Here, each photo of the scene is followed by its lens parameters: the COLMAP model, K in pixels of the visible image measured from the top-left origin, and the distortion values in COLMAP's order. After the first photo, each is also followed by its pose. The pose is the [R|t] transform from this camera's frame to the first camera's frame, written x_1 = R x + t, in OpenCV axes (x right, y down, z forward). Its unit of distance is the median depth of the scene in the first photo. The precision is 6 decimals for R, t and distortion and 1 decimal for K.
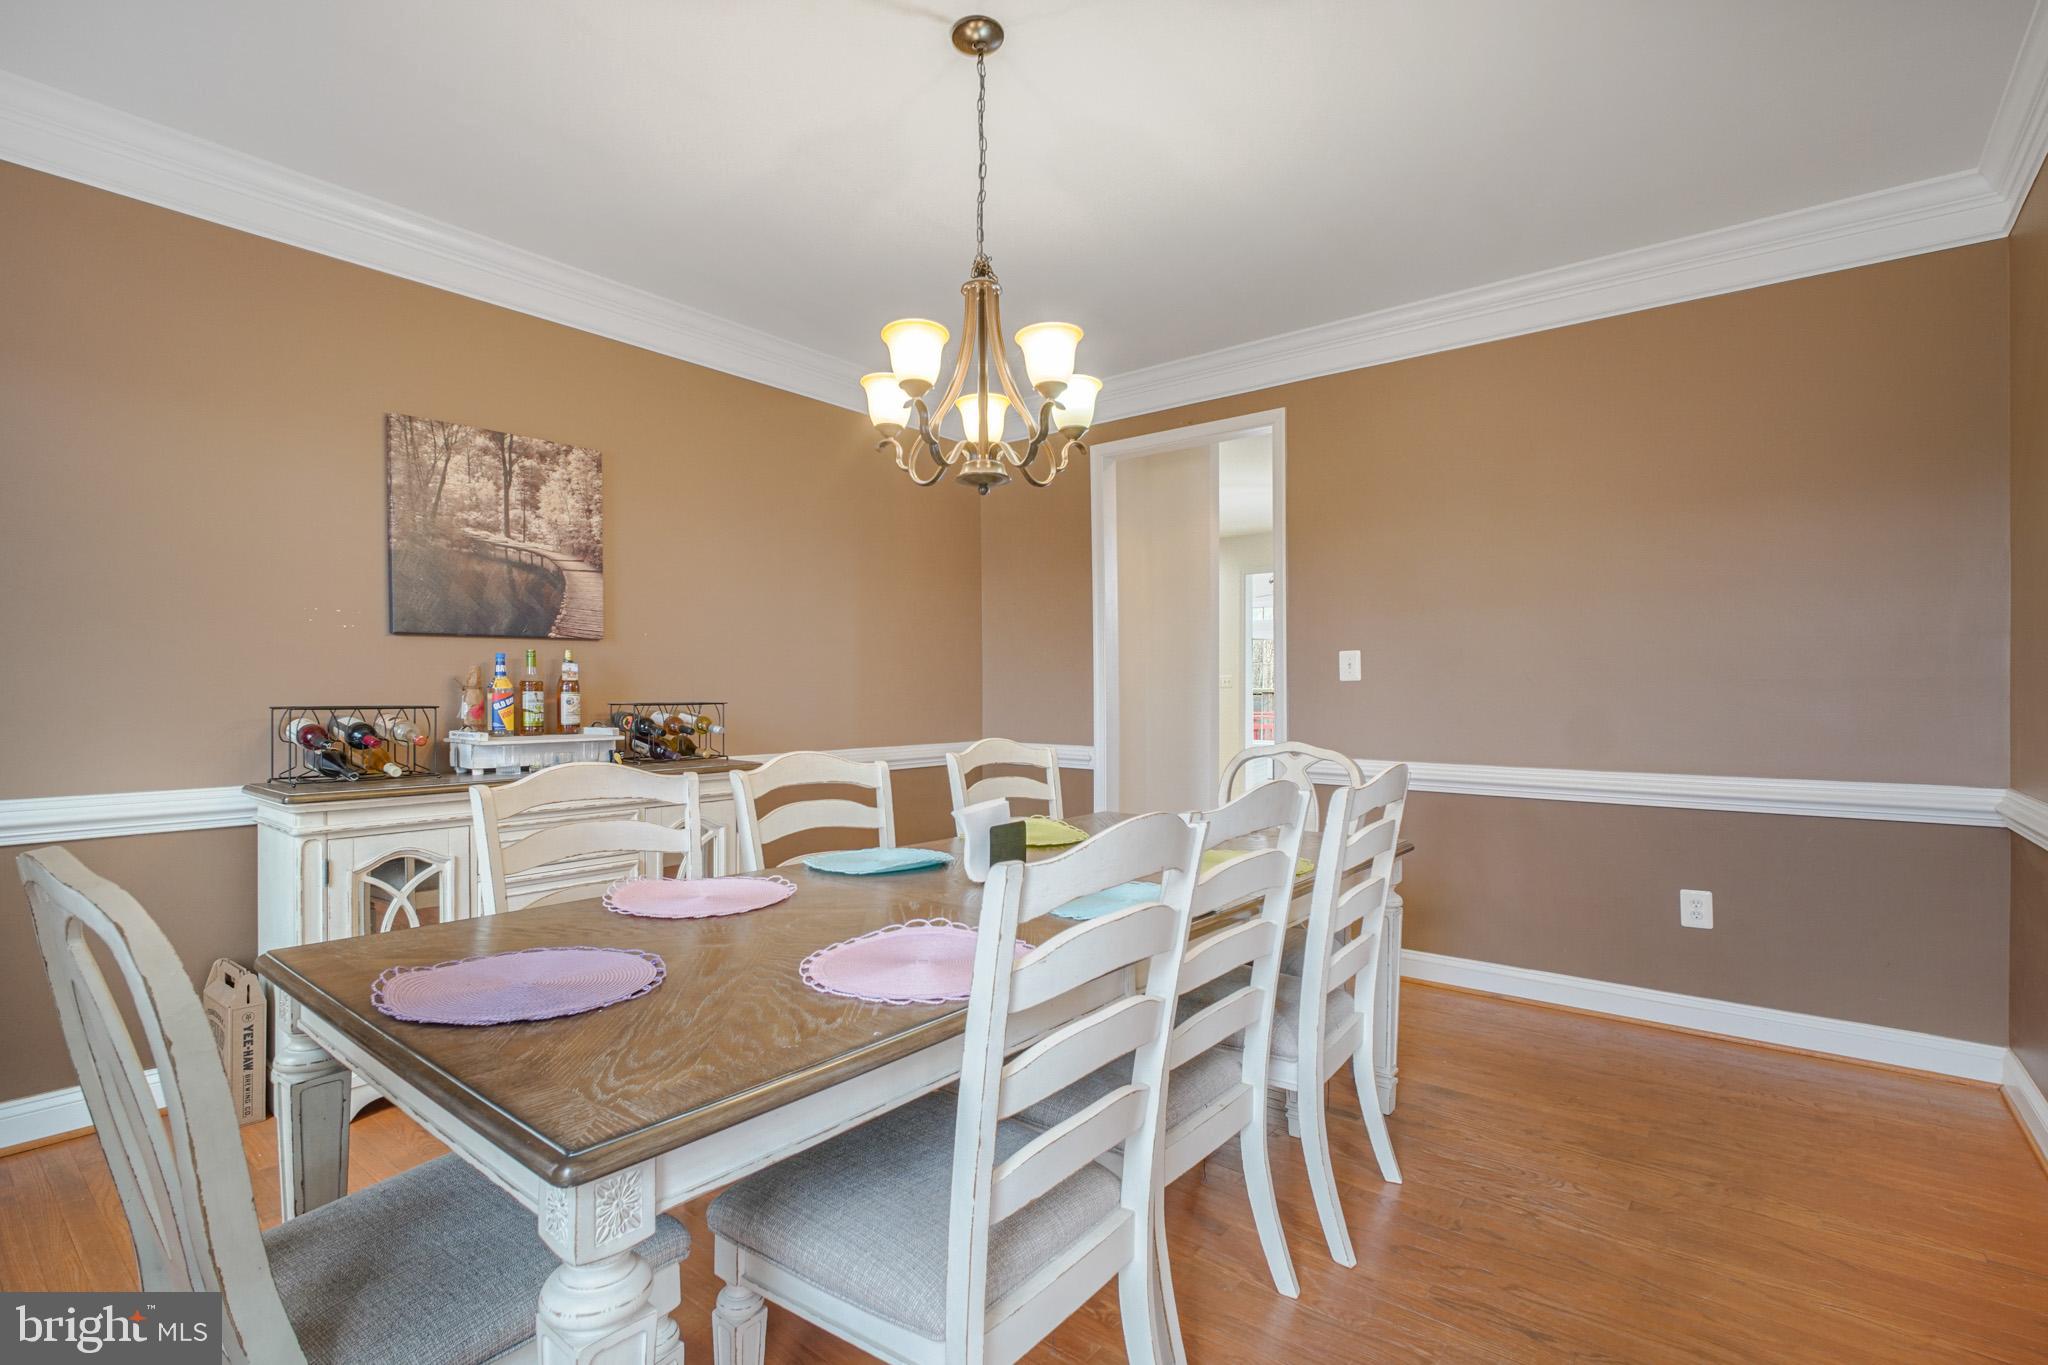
lens RADIAL K [[952.4, 0, 1027.6], [0, 952.4, 690.8], [0, 0, 1]] dist [0.020378, -0.000298]
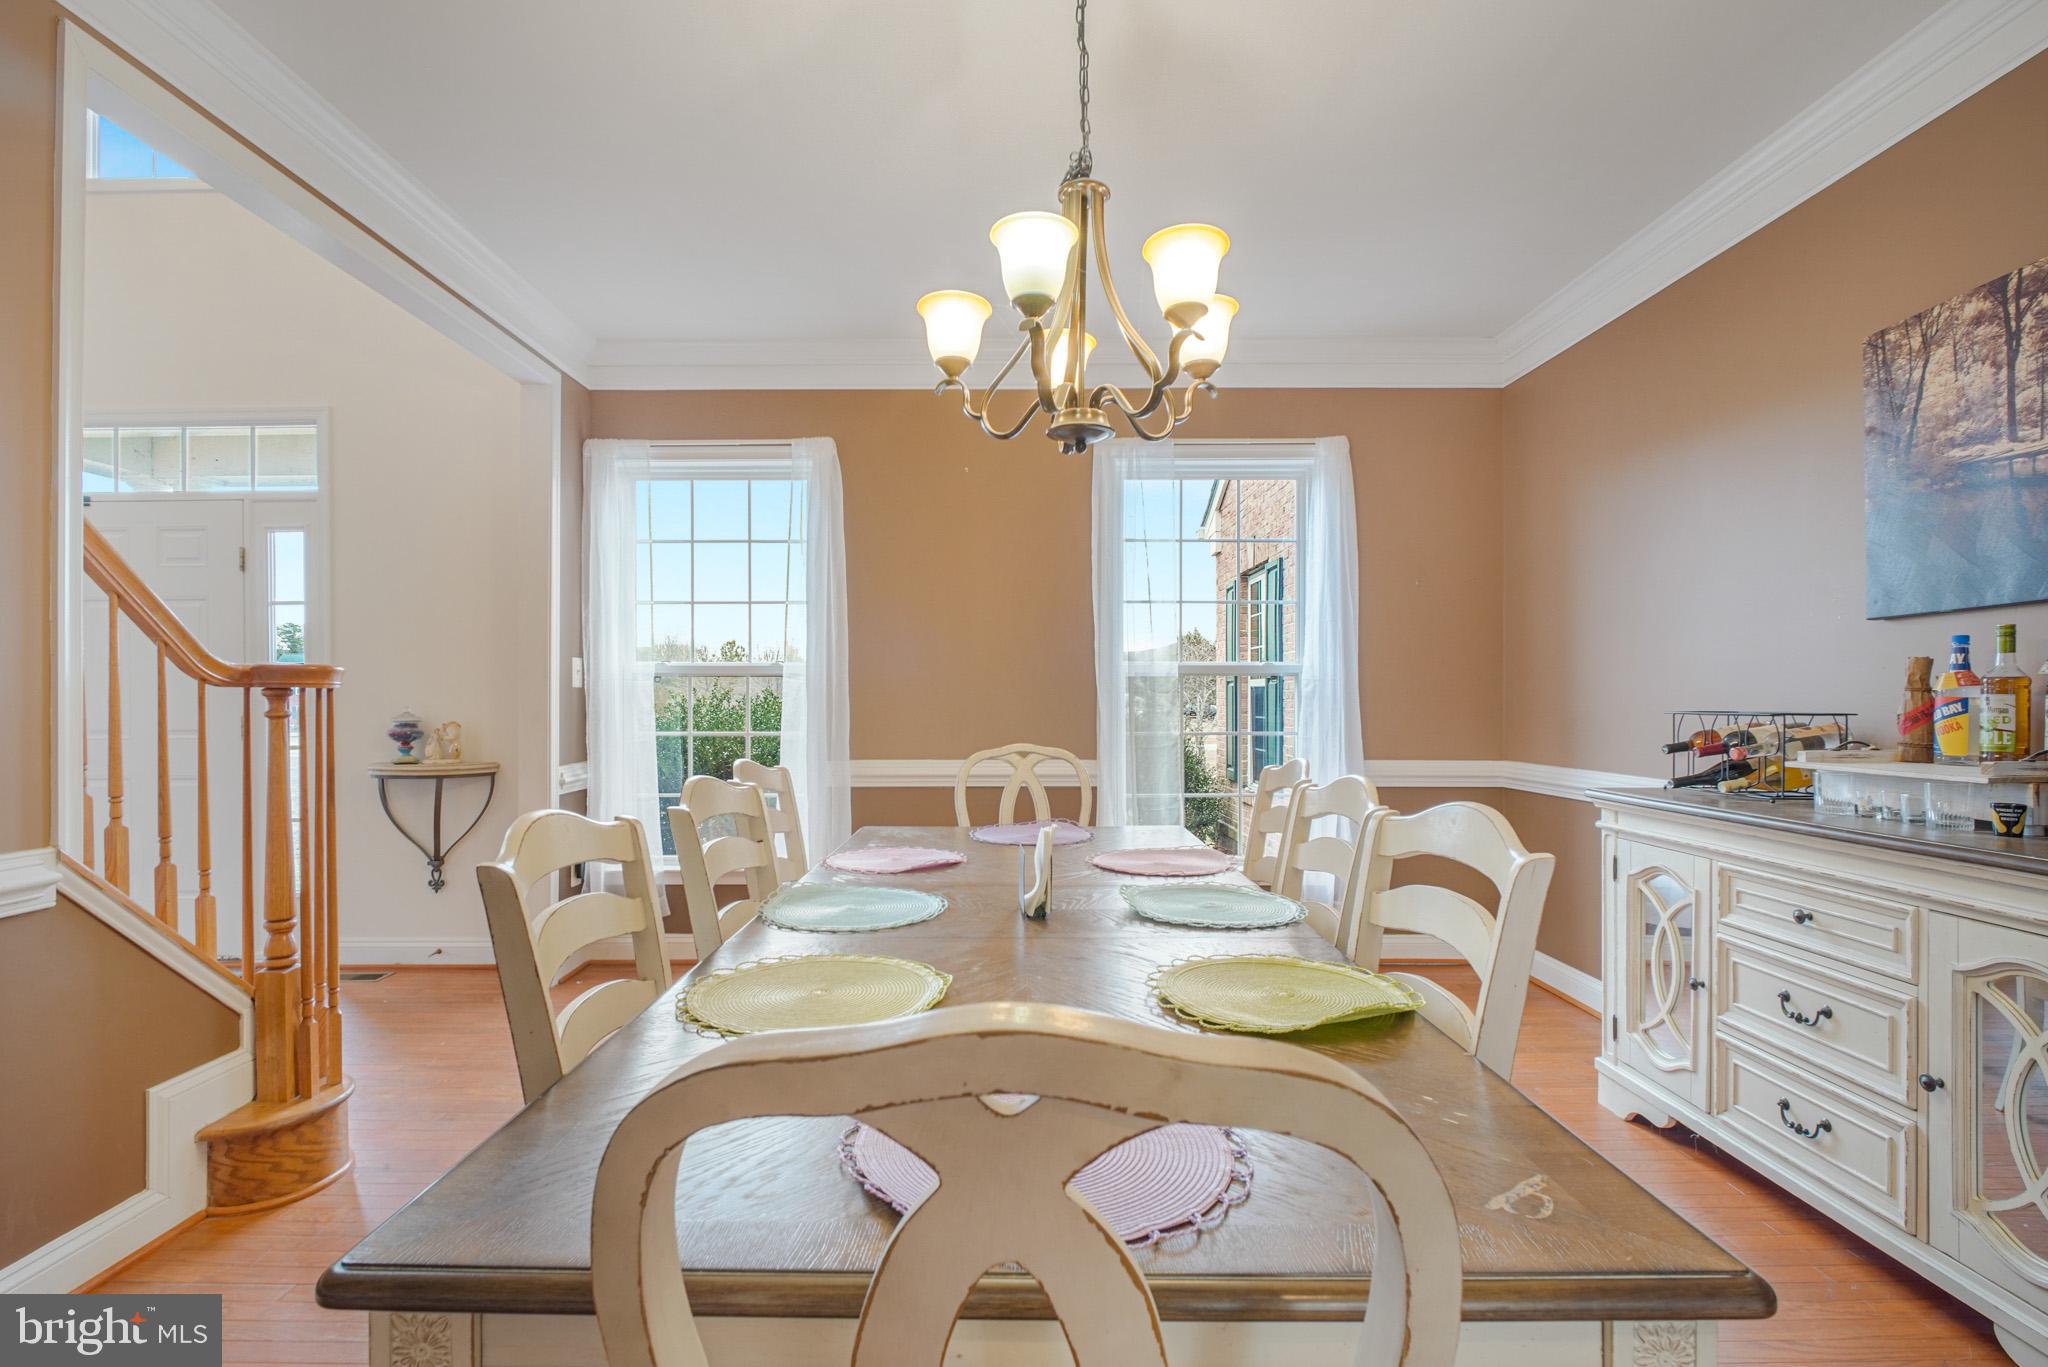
lens RADIAL K [[952.4, 0, 1011.9], [0, 952.4, 695.2], [0, 0, 1]] dist [0.020378, -0.000298]
pose [[-0.774906, 0.000076, -0.632077, 0.348333], [0.002608, 0.999992, -0.003078, 0.001195], [0.632072, -0.004034, -0.774899, 1.096511]]
